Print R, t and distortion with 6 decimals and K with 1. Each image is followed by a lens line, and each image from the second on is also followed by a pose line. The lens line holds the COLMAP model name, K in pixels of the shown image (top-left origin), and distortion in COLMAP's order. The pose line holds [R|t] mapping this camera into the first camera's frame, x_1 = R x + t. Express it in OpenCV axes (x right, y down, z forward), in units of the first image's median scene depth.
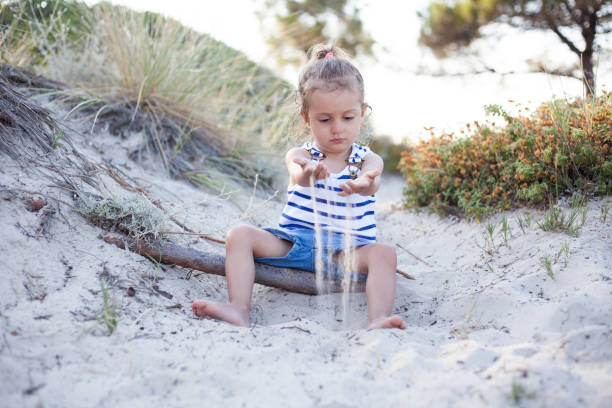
lens RADIAL K [[906.0, 0, 306.0], [0, 906.0, 204.0], [0, 0, 1]] dist [-0.118853, -0.059383]
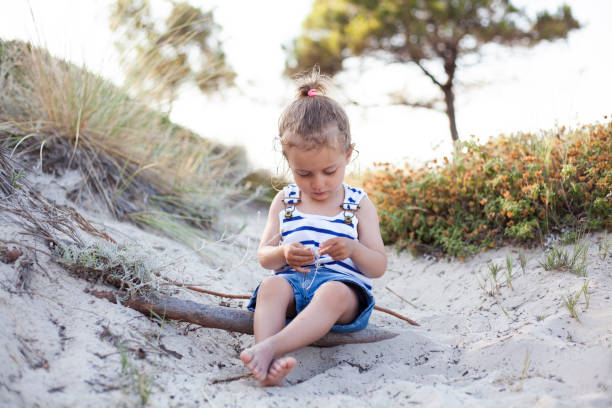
lens RADIAL K [[906.0, 0, 306.0], [0, 906.0, 204.0], [0, 0, 1]] dist [-0.118853, -0.059383]
pose [[0.985784, -0.012287, 0.167569, -0.140930], [0.018215, 0.999260, -0.033886, -0.012525], [-0.167029, 0.036457, 0.985278, 0.078400]]
